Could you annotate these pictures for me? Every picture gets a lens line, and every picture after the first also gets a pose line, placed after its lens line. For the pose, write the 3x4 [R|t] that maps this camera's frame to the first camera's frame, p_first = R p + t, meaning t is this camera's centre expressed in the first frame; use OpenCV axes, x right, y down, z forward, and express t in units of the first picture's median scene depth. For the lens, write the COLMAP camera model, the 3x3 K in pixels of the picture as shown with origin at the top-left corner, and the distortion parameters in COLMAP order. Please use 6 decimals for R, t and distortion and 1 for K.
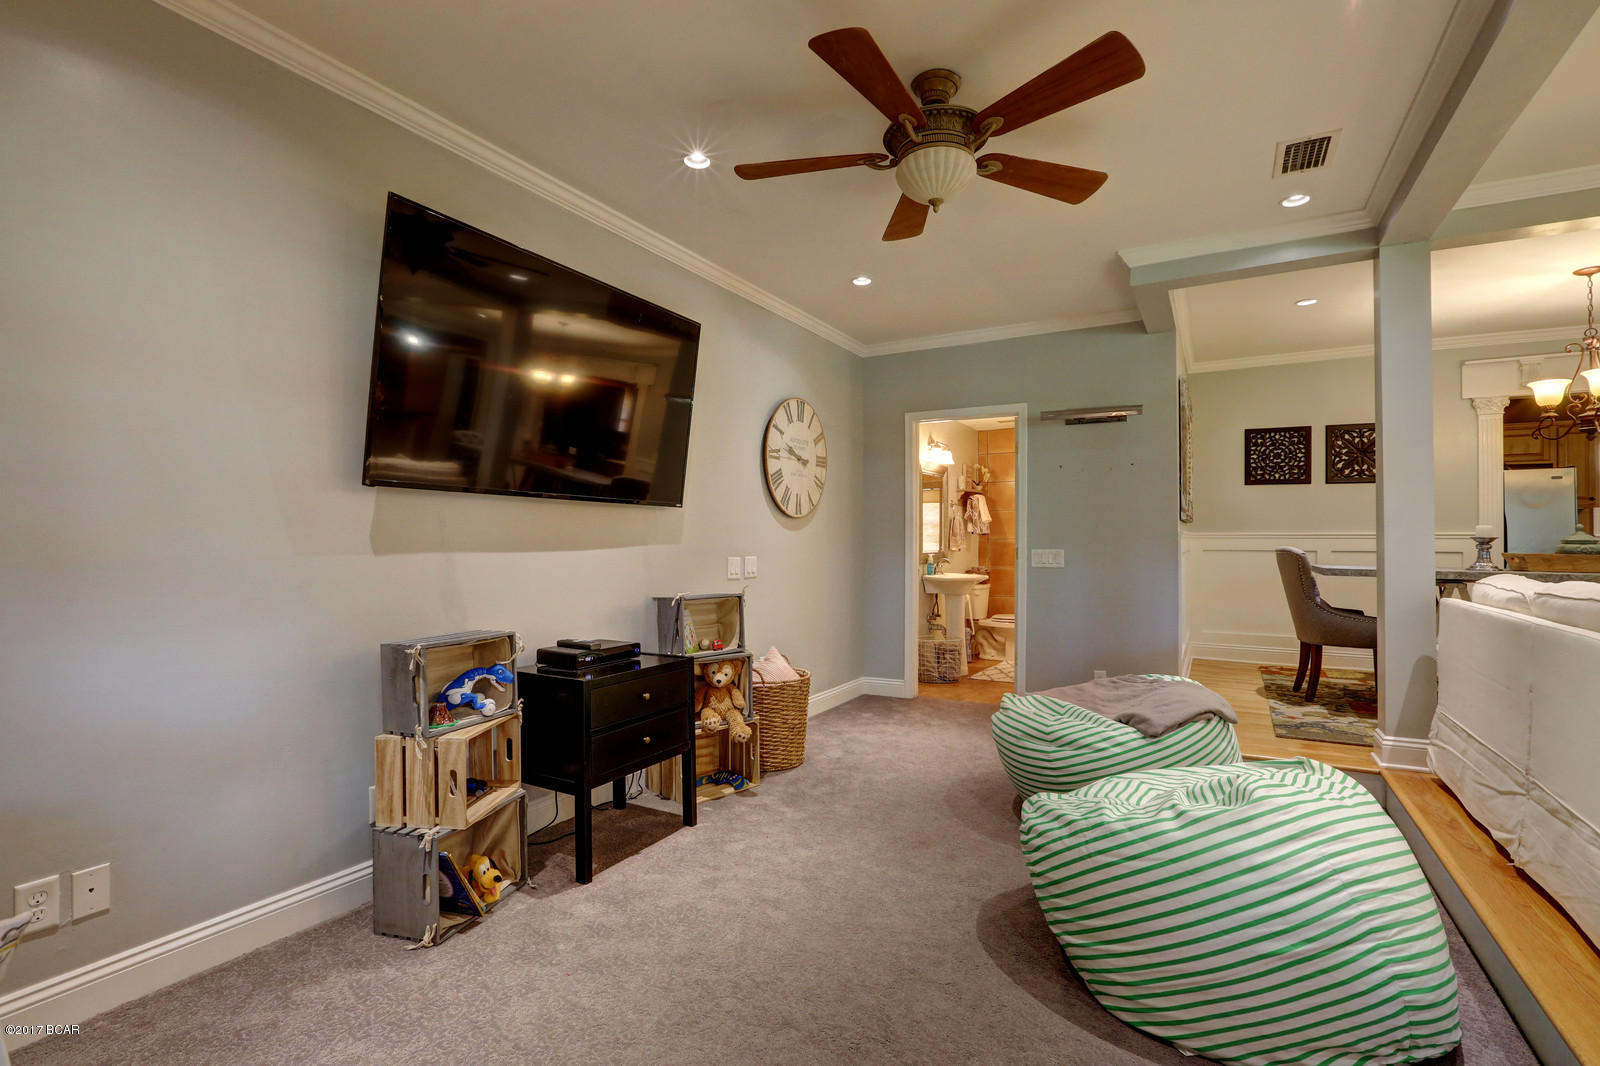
lens RADIAL K [[726.5, 0, 800.1], [0, 726.5, 531.7], [0, 0, 1]] dist [-0.041603, 0.011375]
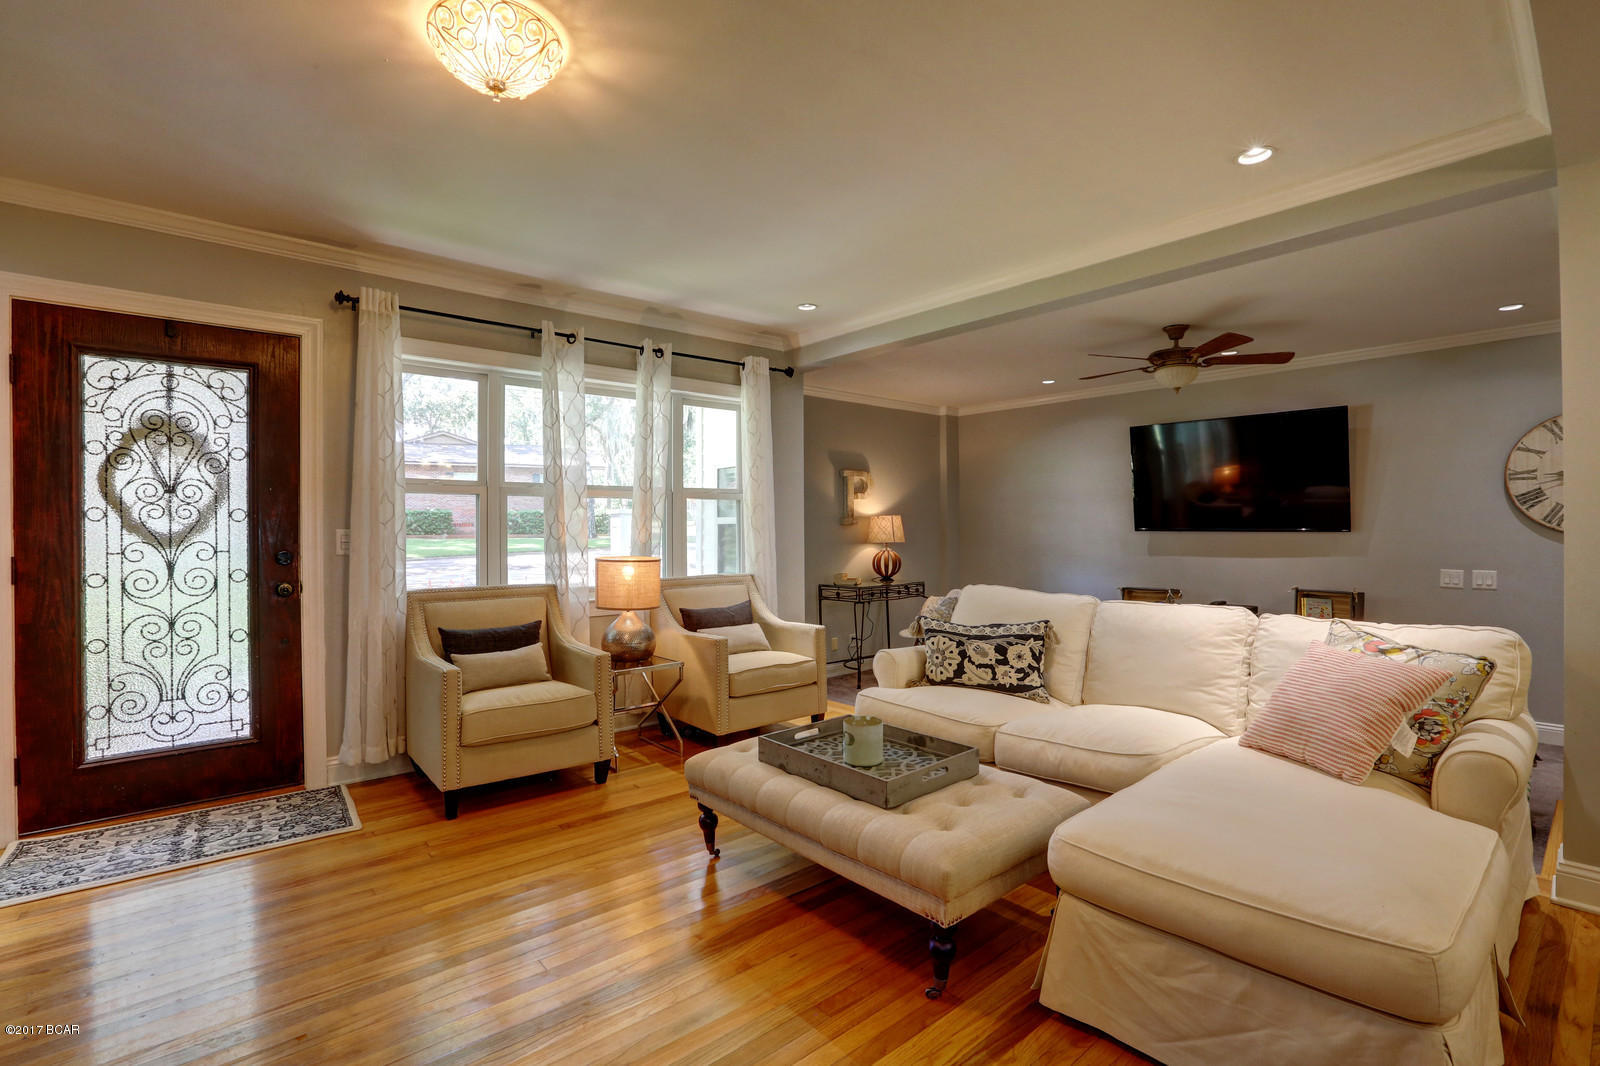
lens RADIAL K [[726.5, 0, 798.2], [0, 726.5, 527.4], [0, 0, 1]] dist [-0.041603, 0.011375]
pose [[-0.326810, -0.007539, -0.945060, 1.260046], [0.009682, 0.999889, -0.011325, -0.030292], [0.945041, -0.012851, -0.326701, 0.341446]]
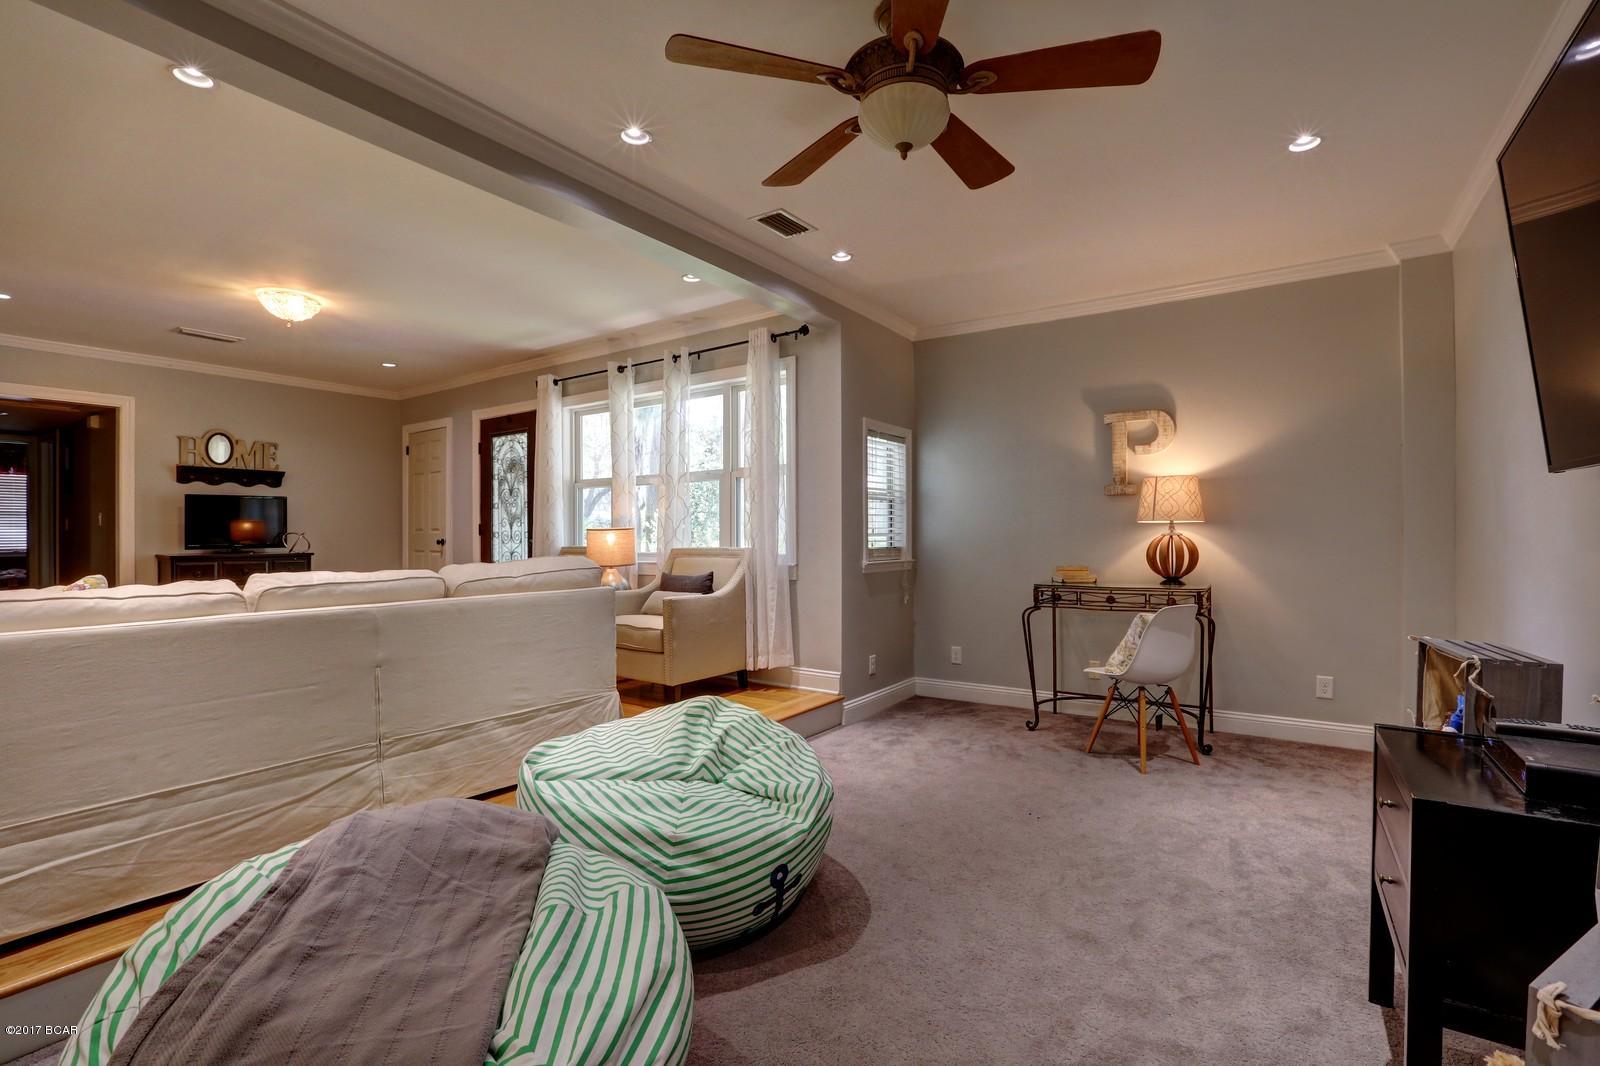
lens RADIAL K [[726.5, 0, 798.9], [0, 726.5, 530.8], [0, 0, 1]] dist [-0.041603, 0.011375]
pose [[-0.997599, -0.001124, 0.069246, 0.132196], [-0.001640, 0.999971, -0.007397, 0.006366], [-0.069236, -0.007493, -0.997572, 0.987649]]
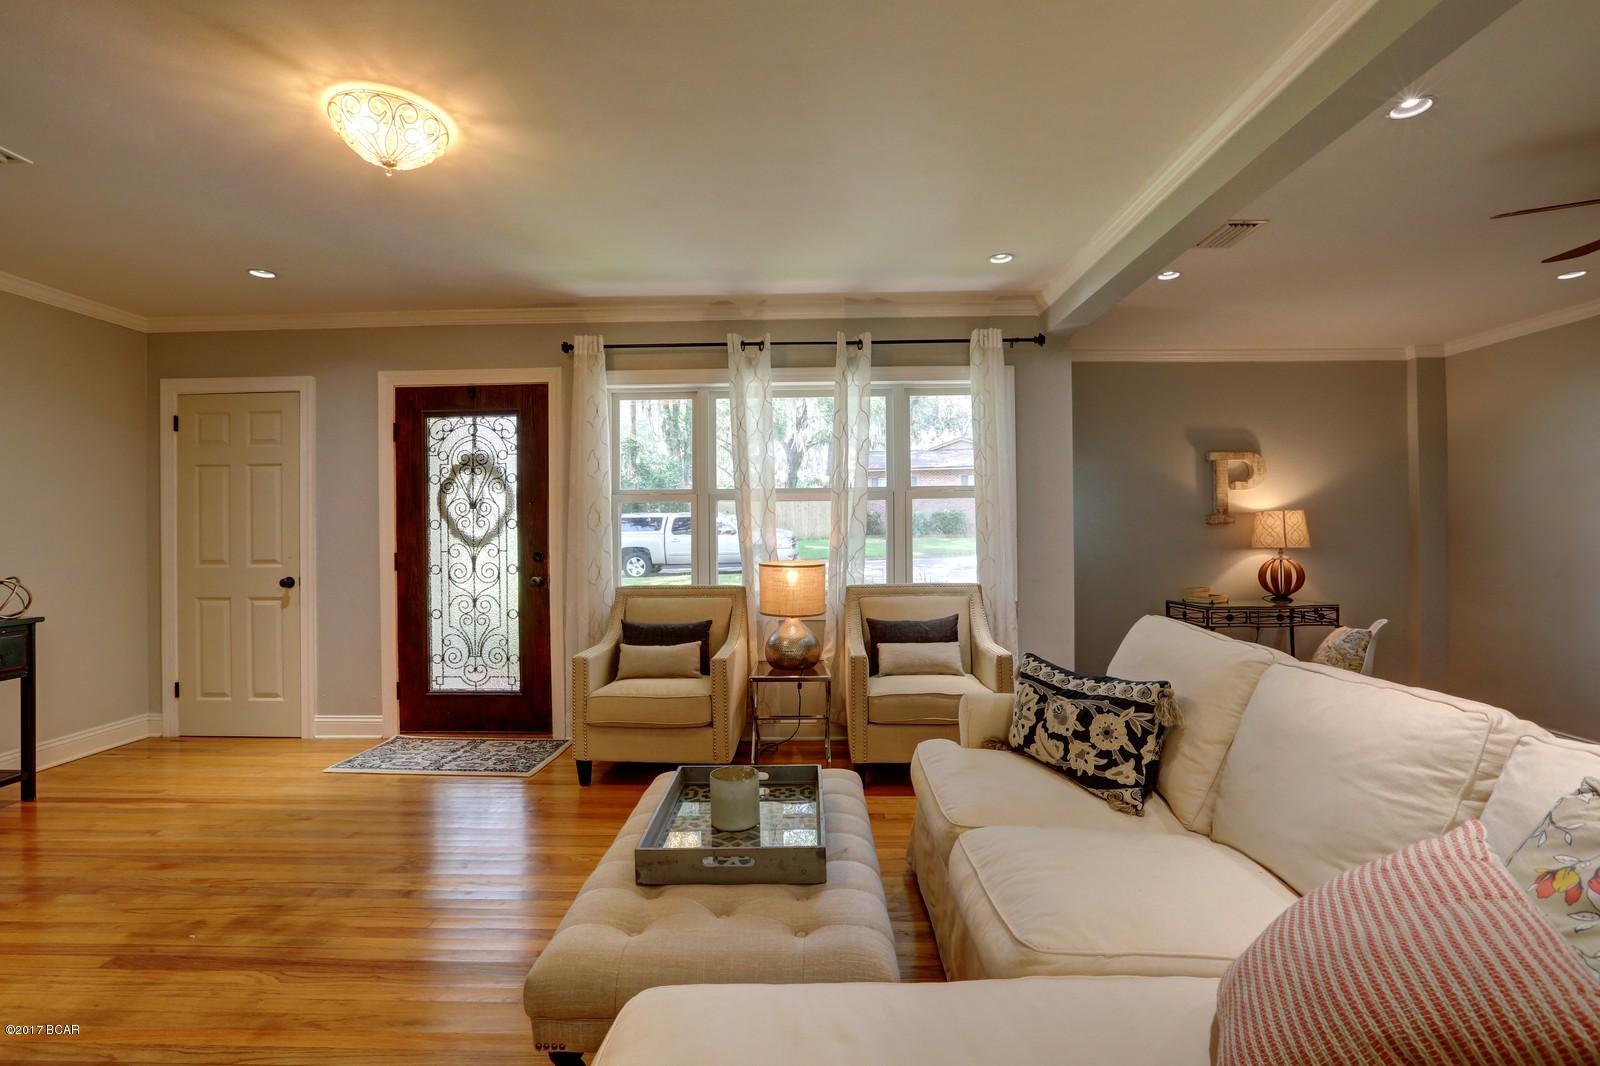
lens RADIAL K [[726.5, 0, 801.5], [0, 726.5, 528.5], [0, 0, 1]] dist [-0.041603, 0.011375]
pose [[-0.868113, -0.001076, -0.496366, 0.917339], [0.007087, 0.999869, -0.014563, -0.032720], [0.496316, -0.016160, -0.867991, 0.608410]]
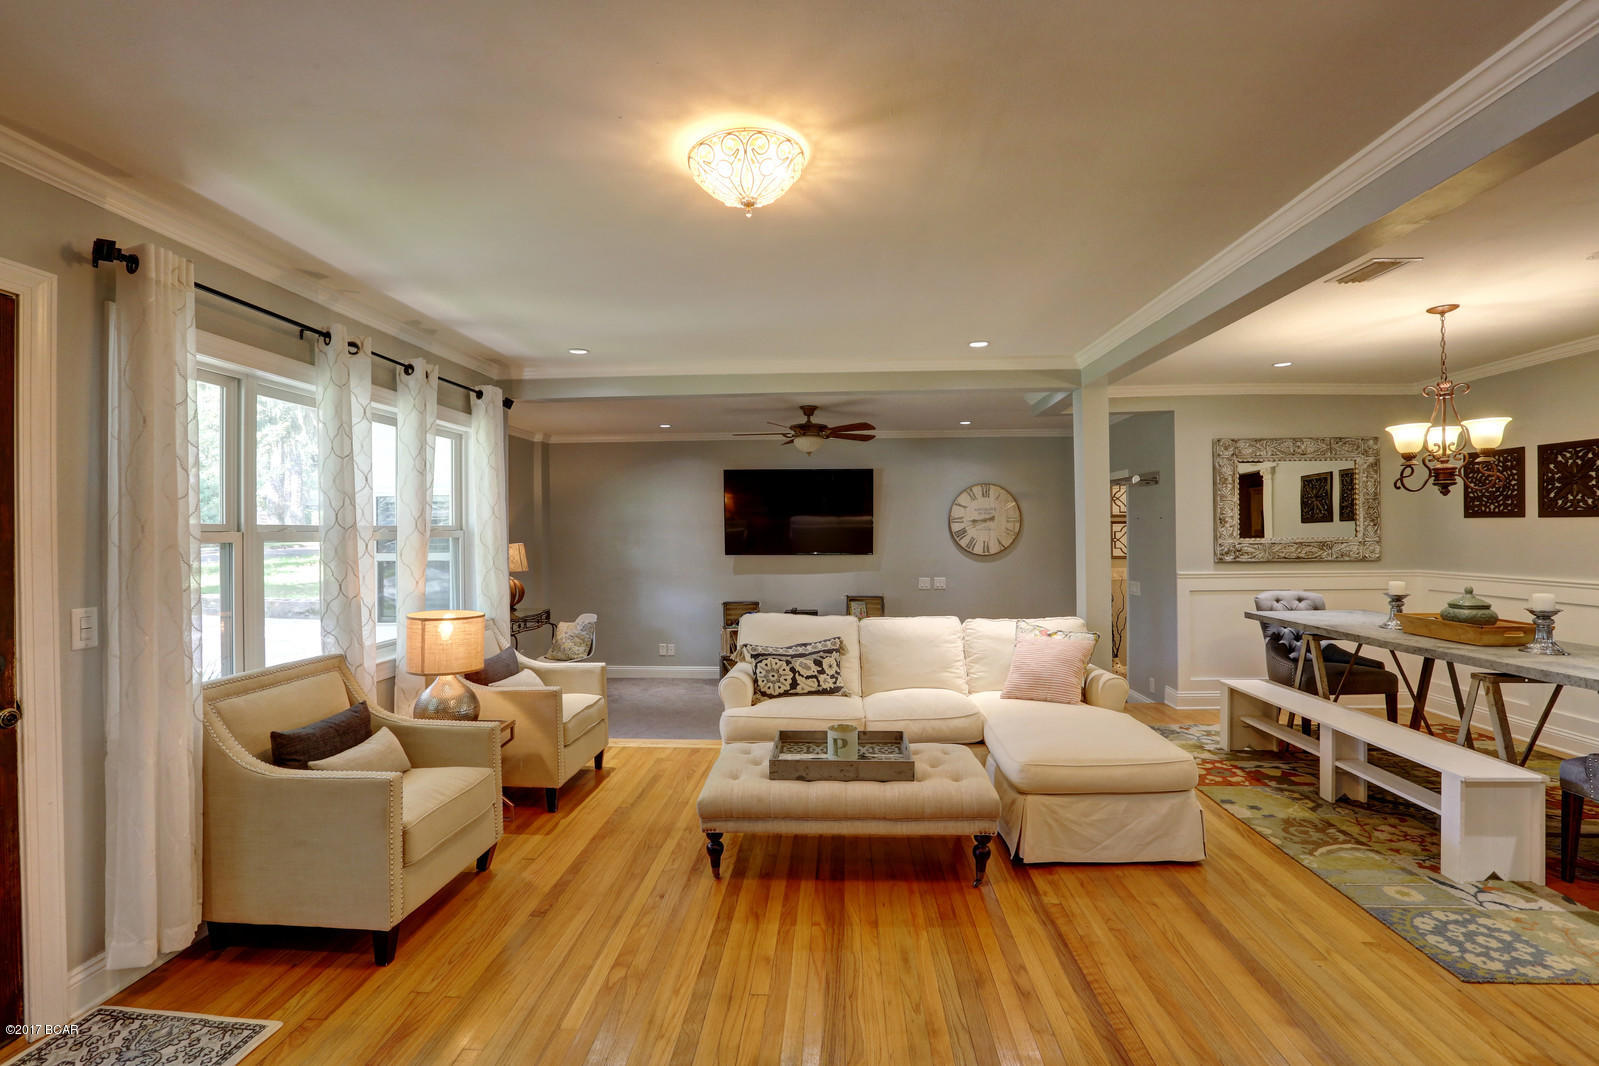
lens RADIAL K [[726.1, 0, 798.4], [0, 726.1, 531.2], [0, 0, 1]] dist [-0.041603, 0.011375]
pose [[0.457669, -0.010822, -0.889057, 1.346137], [0.019589, 0.999806, -0.002086, -0.084101], [0.888907, -0.016461, 0.457792, -0.147744]]
